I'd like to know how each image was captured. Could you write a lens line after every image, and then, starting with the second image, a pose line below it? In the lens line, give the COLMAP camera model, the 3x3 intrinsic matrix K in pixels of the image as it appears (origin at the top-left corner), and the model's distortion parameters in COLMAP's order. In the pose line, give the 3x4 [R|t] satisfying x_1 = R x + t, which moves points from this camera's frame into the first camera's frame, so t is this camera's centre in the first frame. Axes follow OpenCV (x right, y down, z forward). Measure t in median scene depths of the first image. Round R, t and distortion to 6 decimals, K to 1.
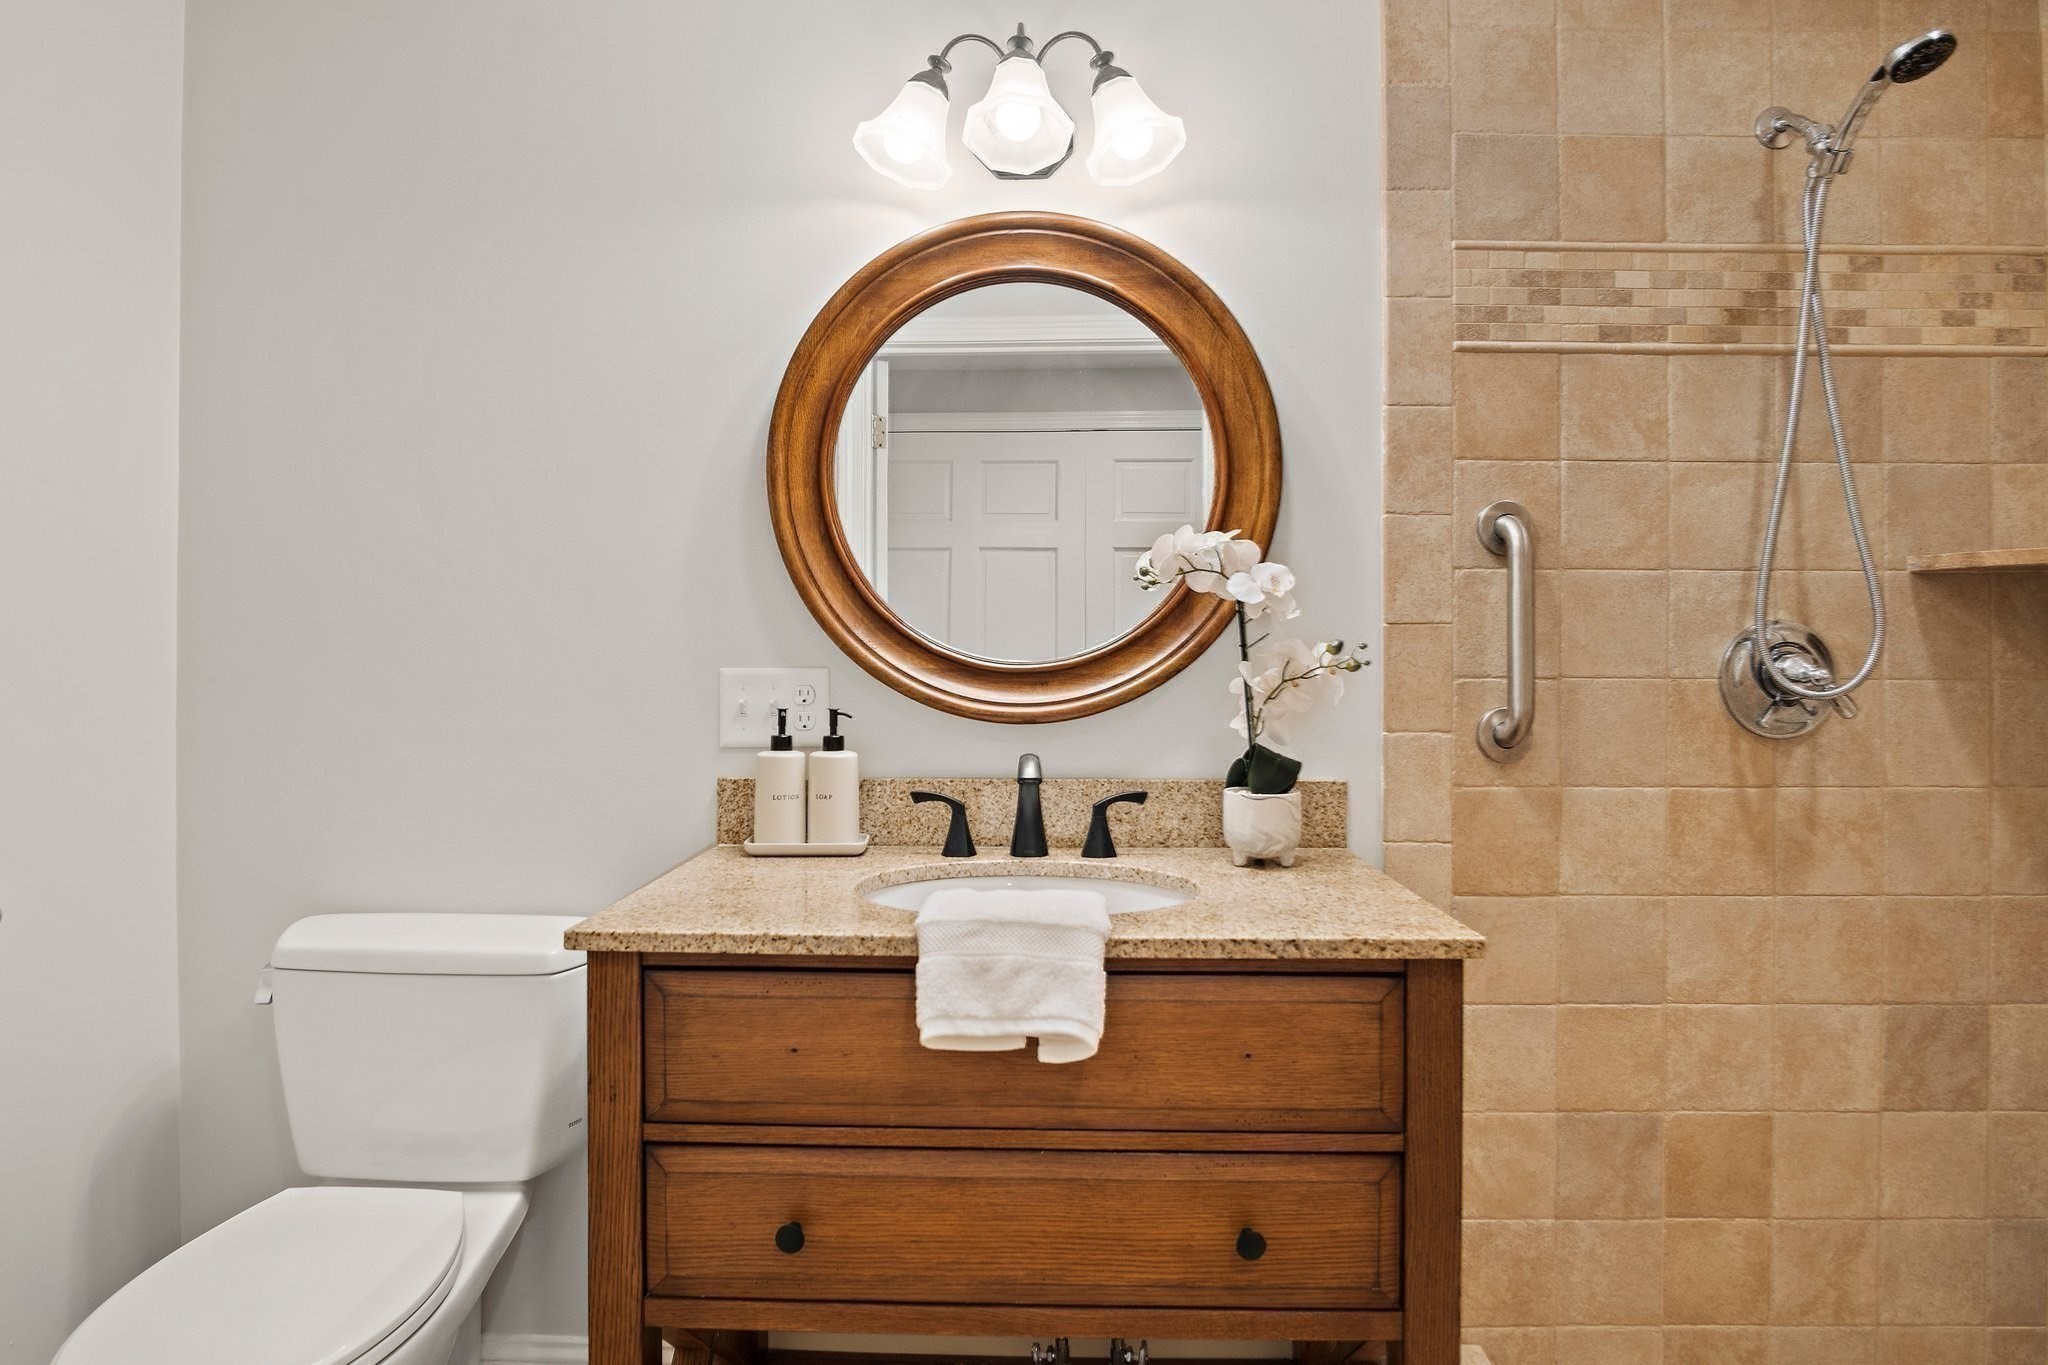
lens RADIAL K [[1111.9, 0, 1017.5], [0, 1111.9, 666.6], [0, 0, 1]] dist [-0.023693, 0.006937]
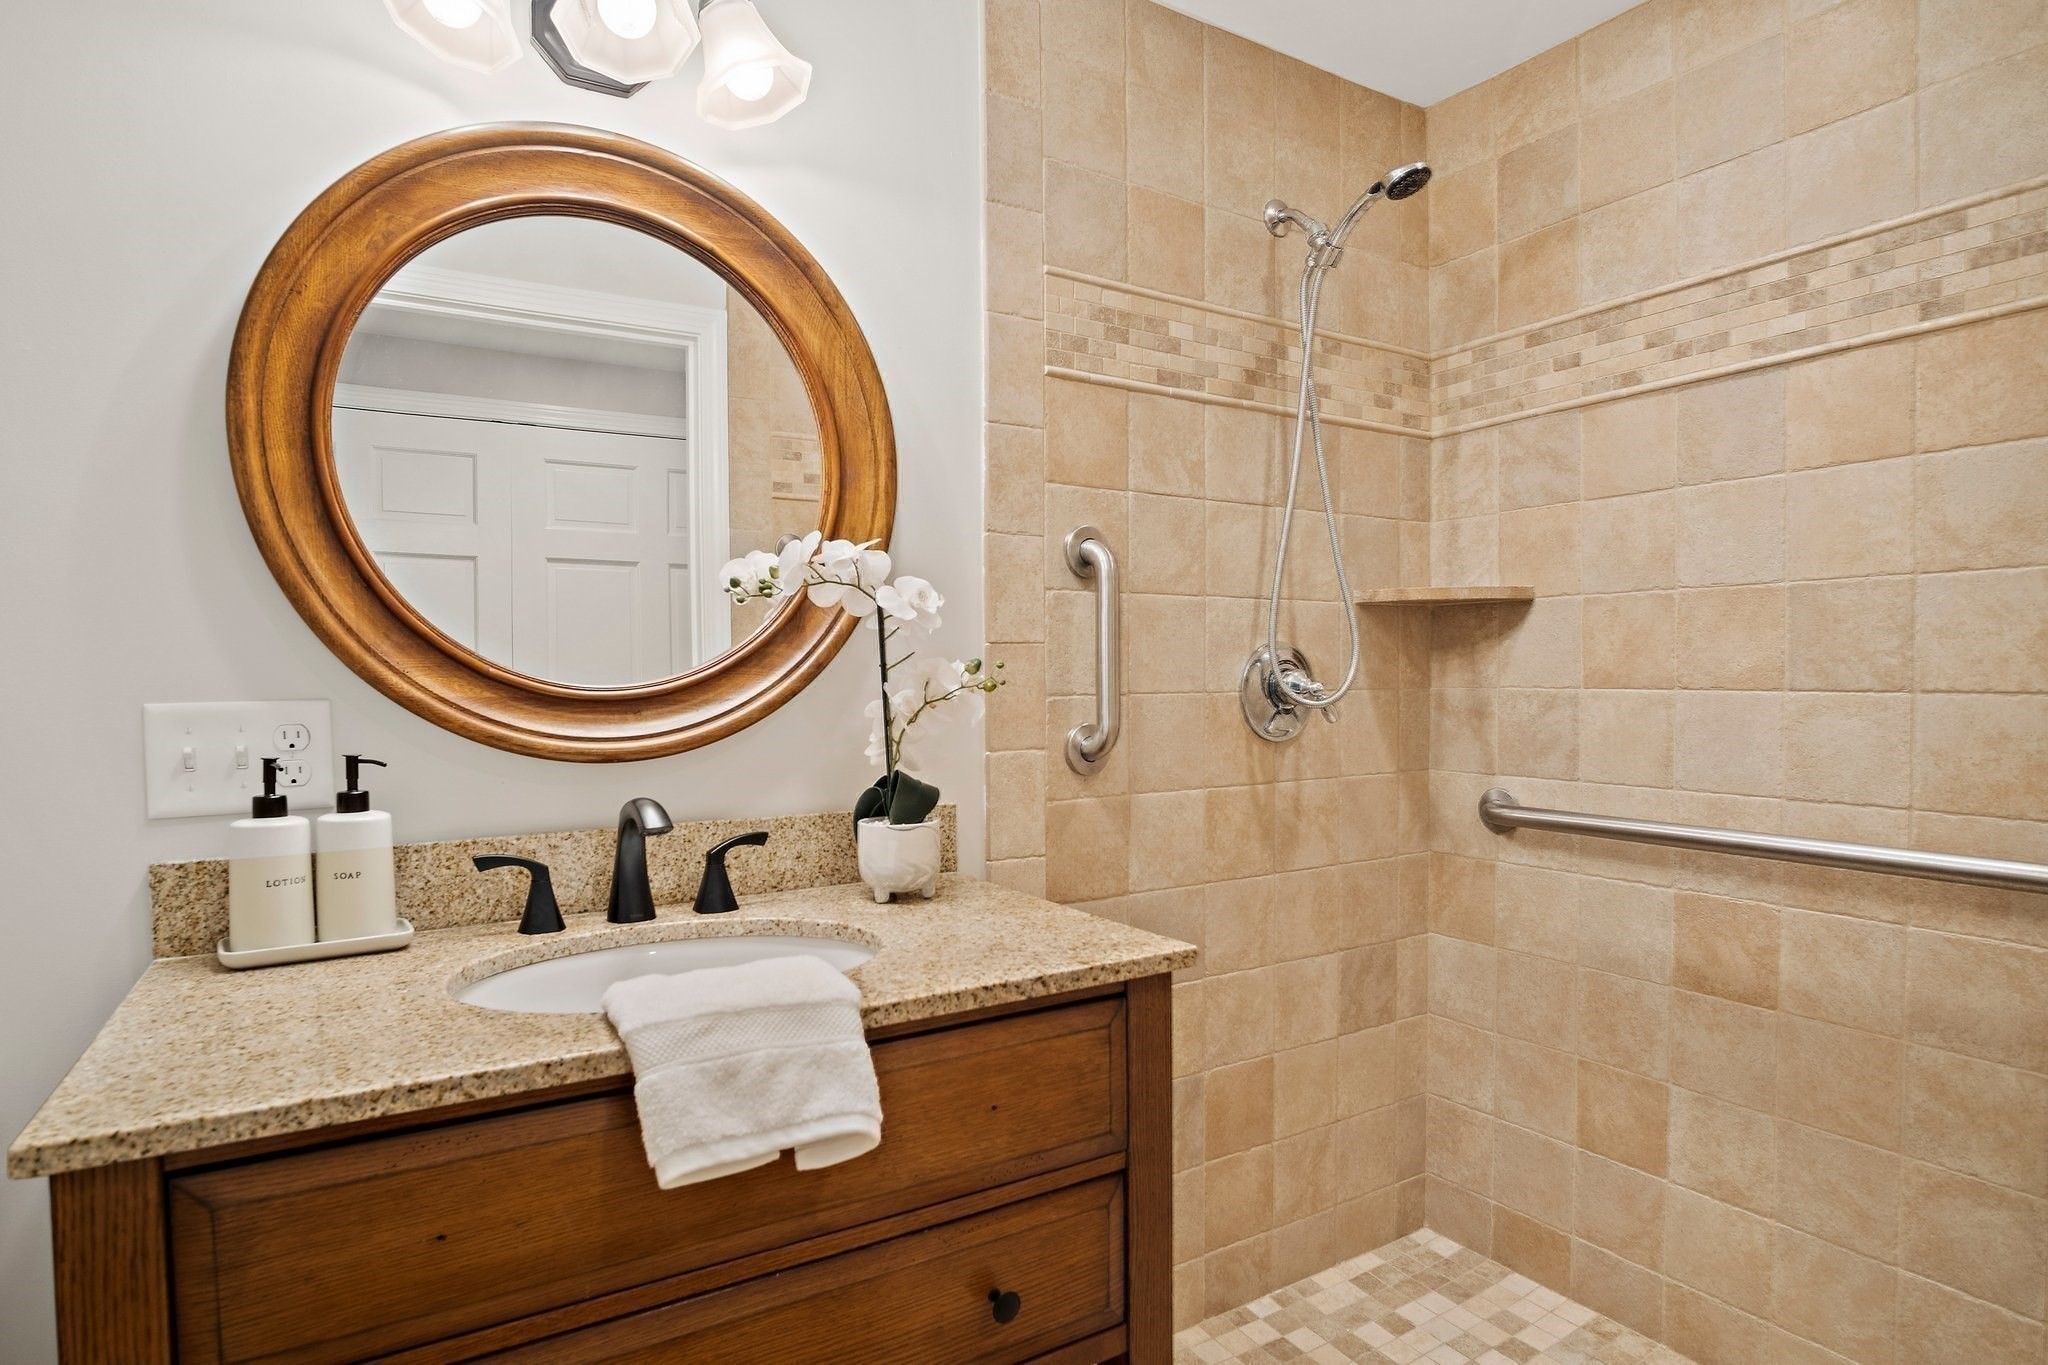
lens RADIAL K [[1098.2, 0, 1020.5], [0, 1098.2, 723.4], [0, 0, 1]] dist [-0.024643, 0.006377]
pose [[0.844891, -0.033607, 0.533881, -0.175151], [0.016103, 0.999170, 0.037412, -0.002853], [-0.534695, -0.023012, 0.844732, 0.154142]]
